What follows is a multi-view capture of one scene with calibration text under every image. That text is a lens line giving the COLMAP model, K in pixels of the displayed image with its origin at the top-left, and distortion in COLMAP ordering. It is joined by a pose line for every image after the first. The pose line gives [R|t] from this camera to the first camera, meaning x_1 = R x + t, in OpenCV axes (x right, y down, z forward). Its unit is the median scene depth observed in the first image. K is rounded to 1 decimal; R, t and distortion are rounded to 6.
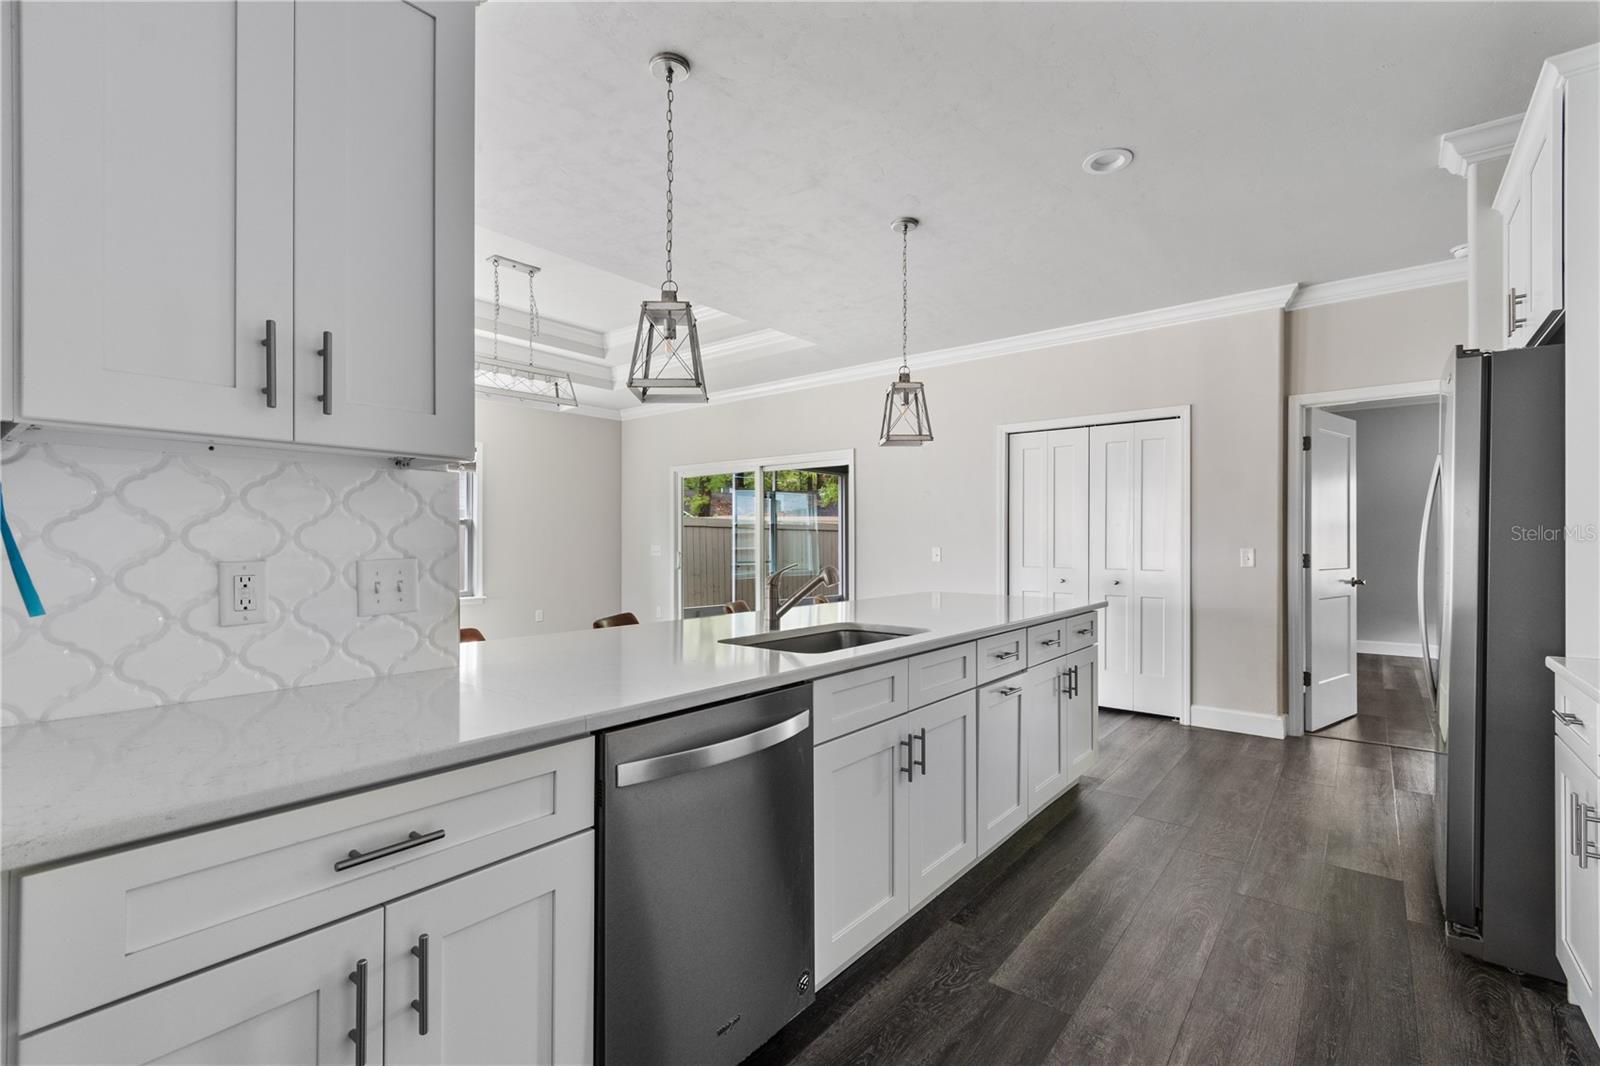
lens RADIAL K [[700.7, 0, 795.8], [0, 700.7, 548.8], [0, 0, 1]] dist [0.000871, -0.000037]
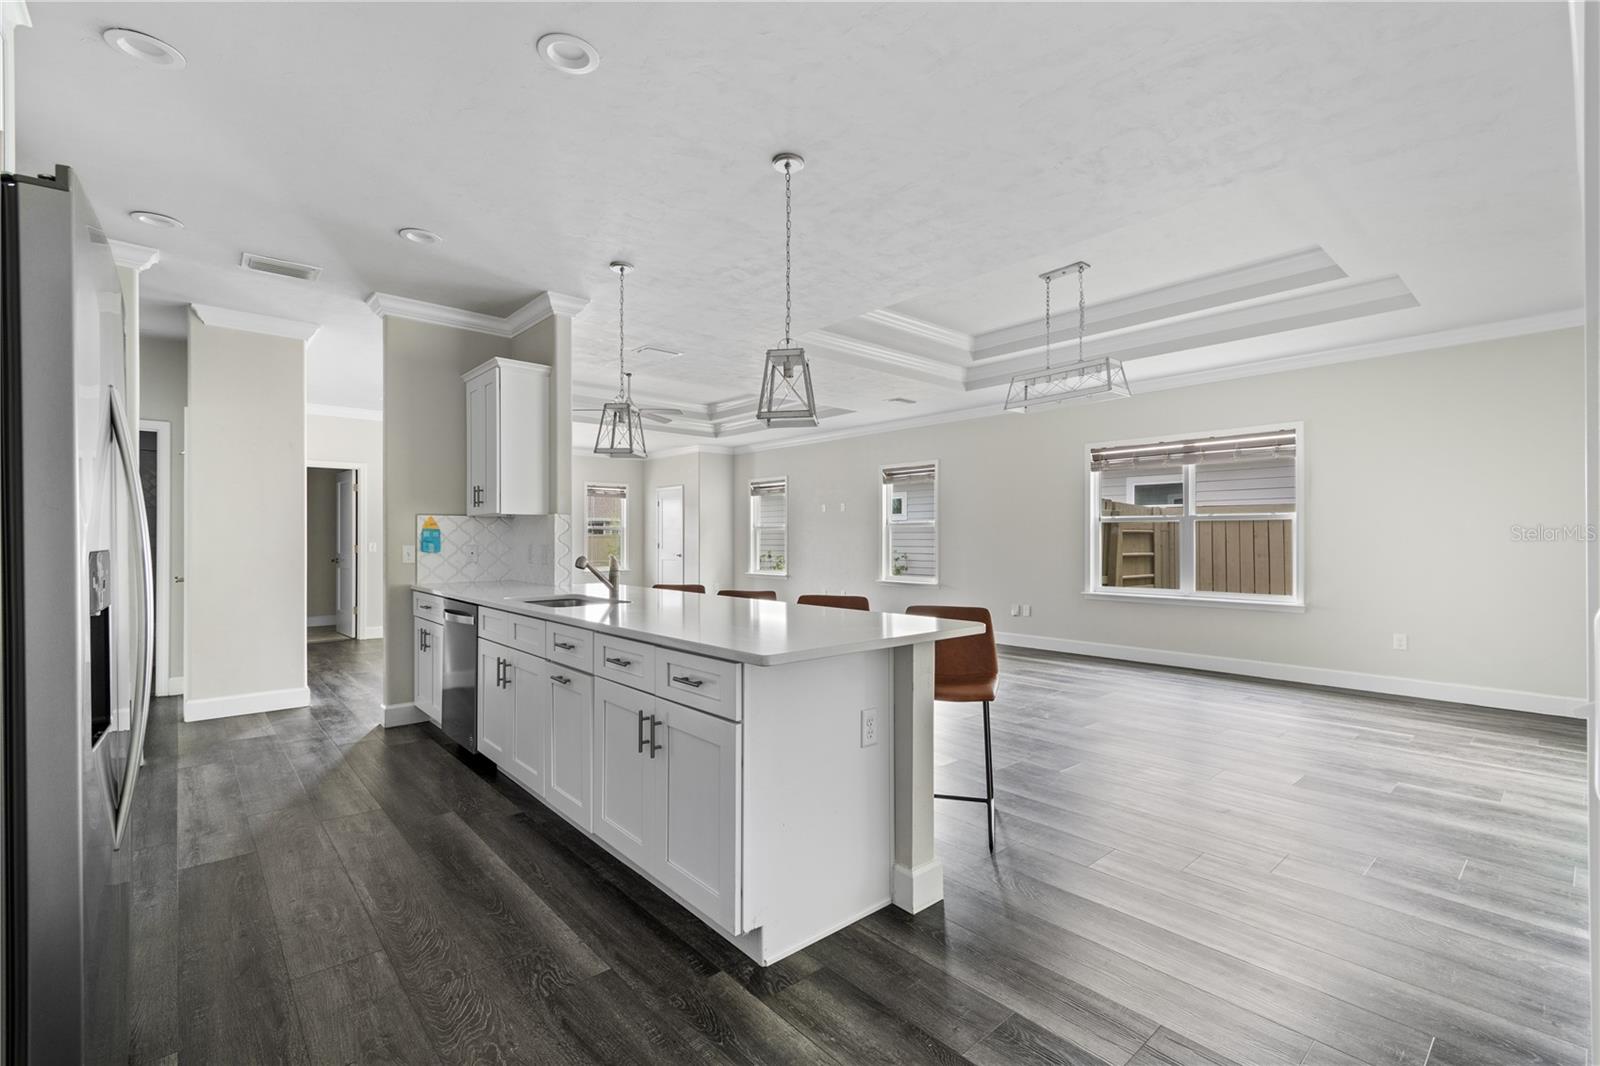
lens RADIAL K [[704.4, 0, 814.5], [0, 704.4, 539.4], [0, 0, 1]] dist [0.002241, 0.000734]
pose [[-0.155165, -0.005568, -0.987873, 1.175922], [-0.007327, 0.999963, -0.004485, -0.005867], [0.987861, 0.006542, -0.155200, 1.387764]]
